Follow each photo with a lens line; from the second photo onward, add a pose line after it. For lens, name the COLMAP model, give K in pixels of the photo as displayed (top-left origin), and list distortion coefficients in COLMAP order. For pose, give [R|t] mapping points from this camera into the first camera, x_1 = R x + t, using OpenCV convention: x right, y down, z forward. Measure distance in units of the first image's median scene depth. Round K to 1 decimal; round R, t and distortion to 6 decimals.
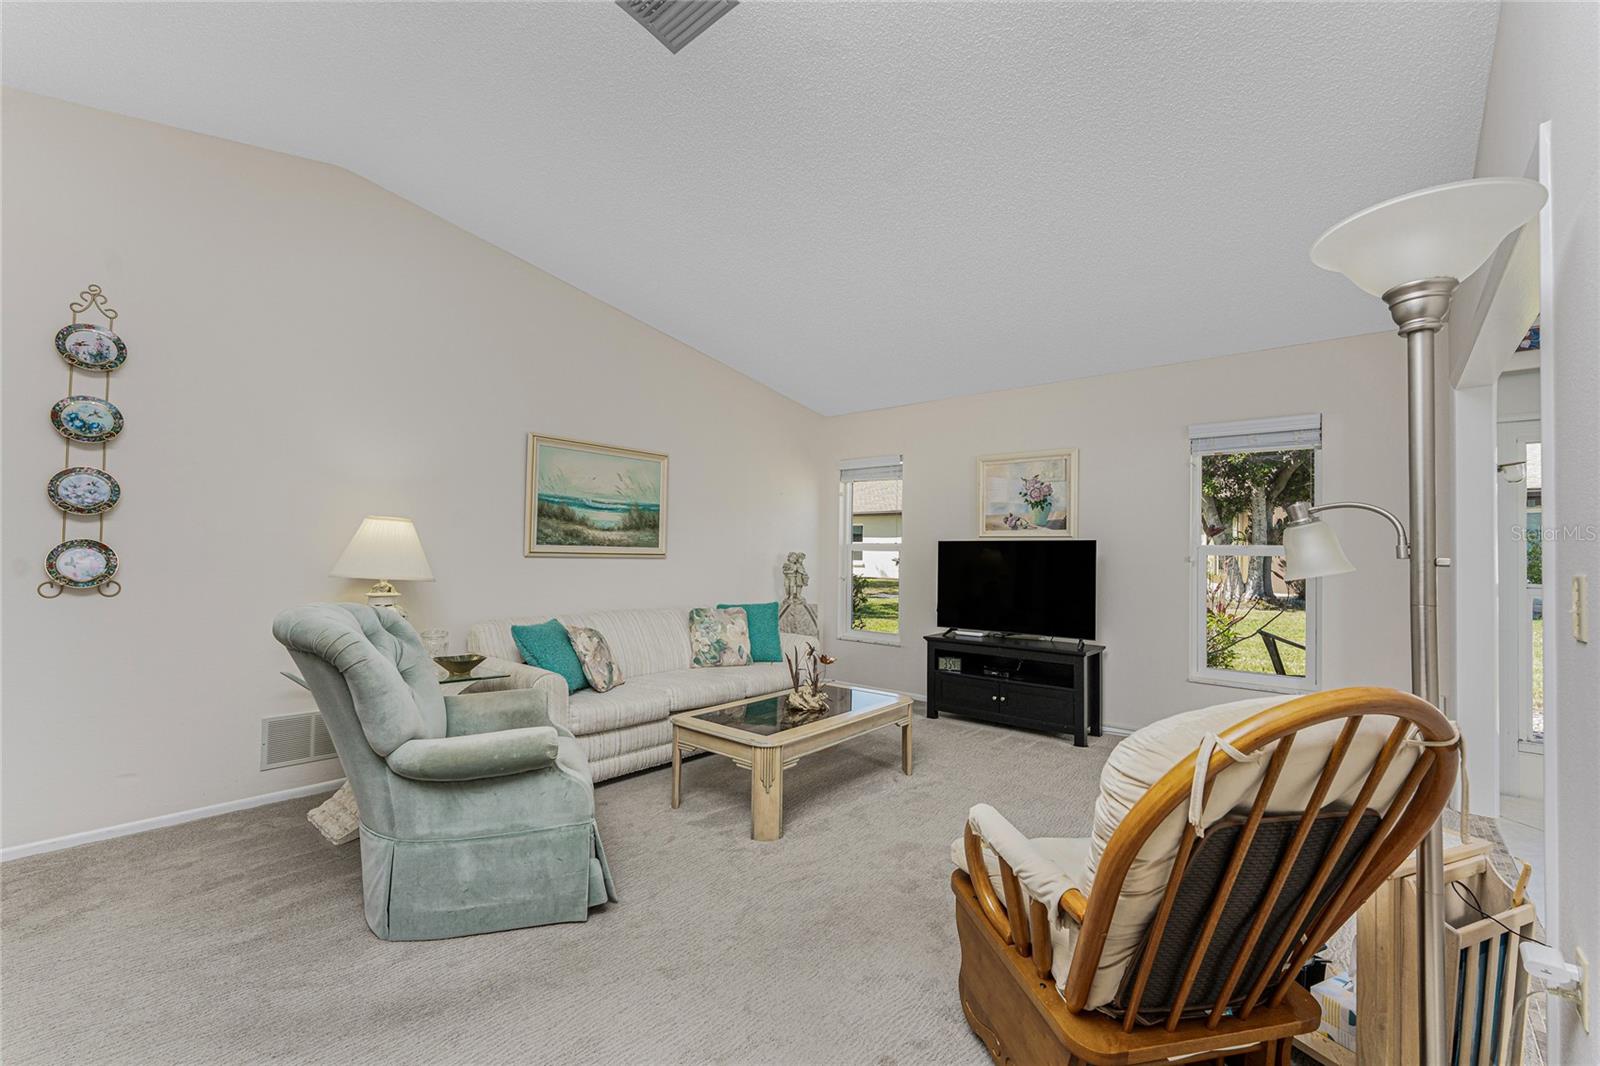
lens RADIAL K [[678.2, 0, 793.5], [0, 678.2, 540.3], [0, 0, 1]] dist [-0.000506, 0.000312]
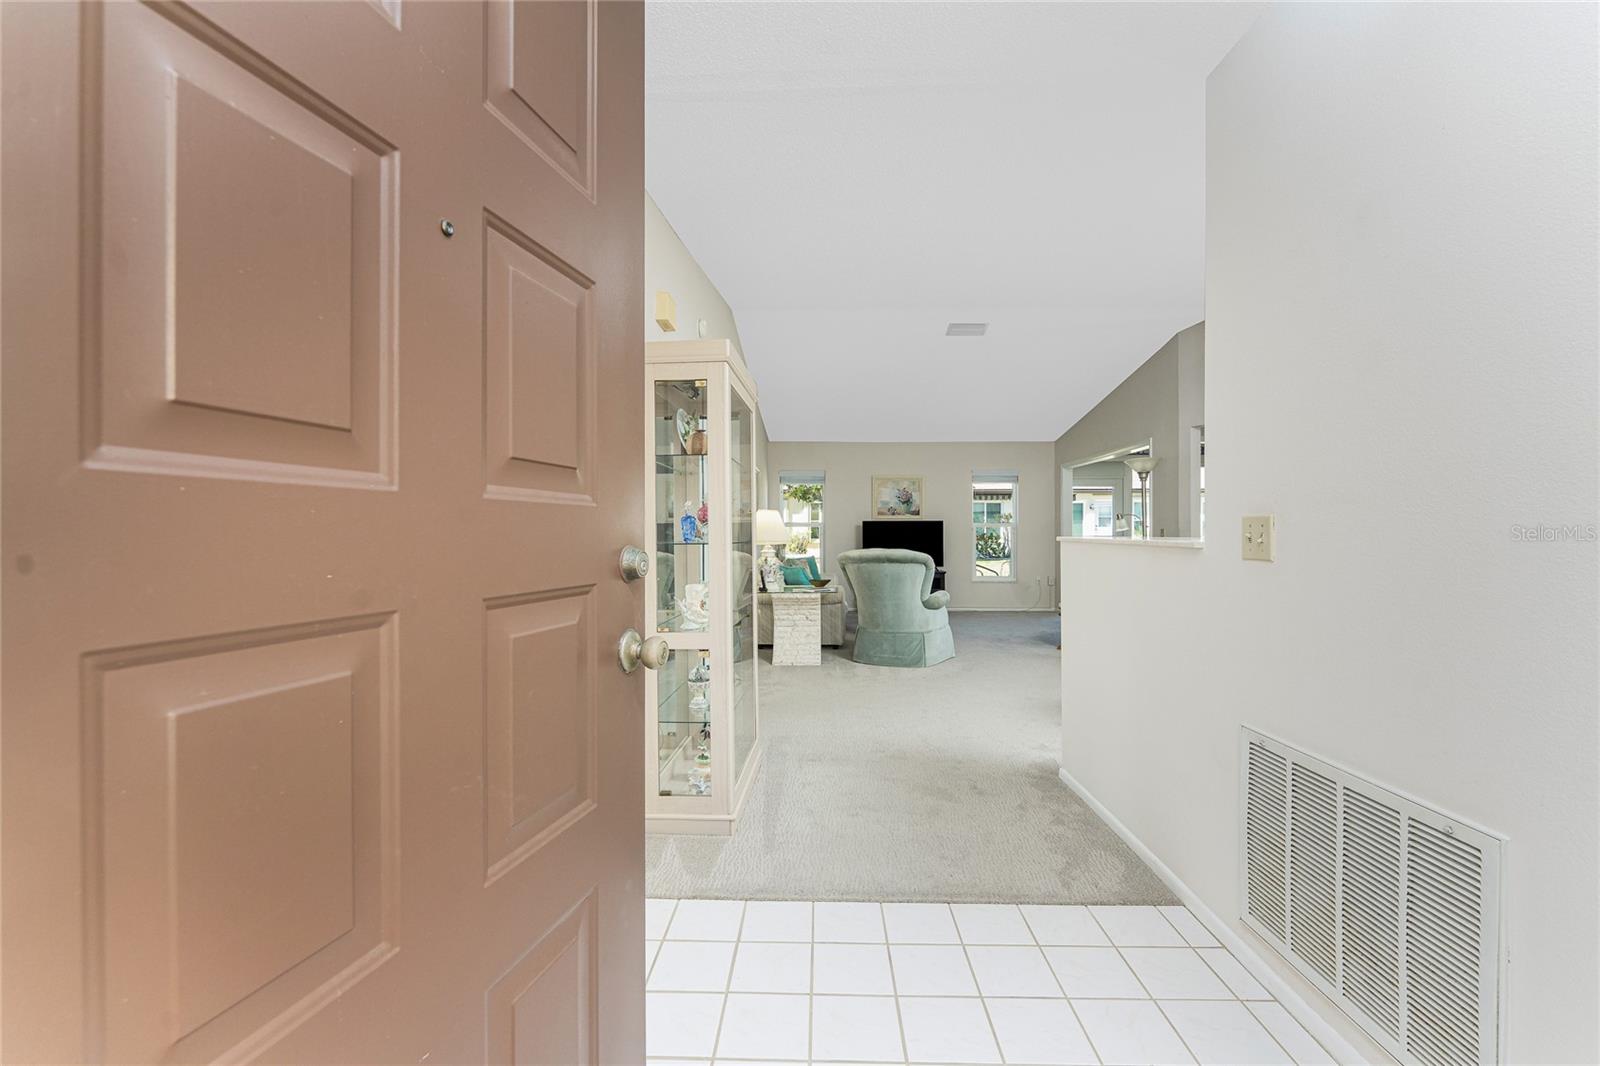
lens RADIAL K [[678.2, 0, 796.1], [0, 678.2, 526.3], [0, 0, 1]] dist [-0.000506, 0.000312]
pose [[0.772067, -0.009026, 0.635477, -1.287472], [0.001429, 0.999921, 0.012467, -0.009501], [-0.635540, -0.008718, 0.772019, -0.379354]]
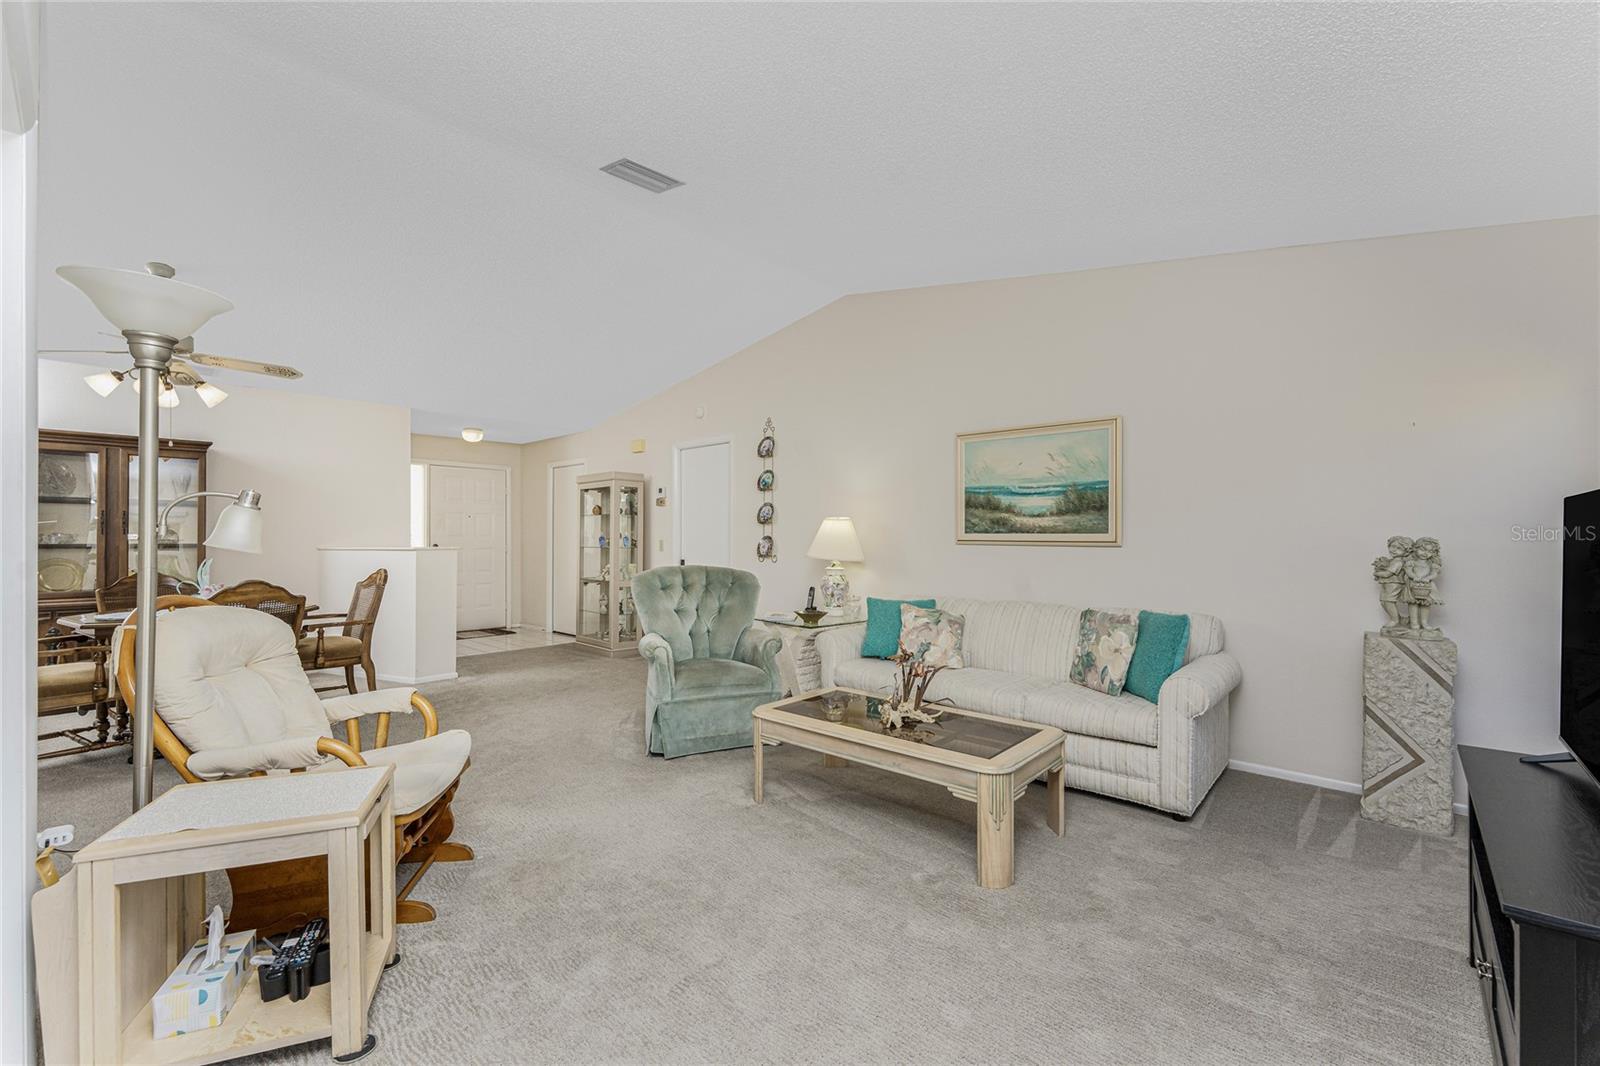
lens RADIAL K [[678.2, 0, 798.6], [0, 678.2, 533.7], [0, 0, 1]] dist [-0.000506, 0.000312]
pose [[-0.029816, -0.018677, -0.999381, 0.676531], [0.018858, 0.999637, -0.019245, 0.021302], [0.999377, -0.019420, -0.029453, 0.701163]]
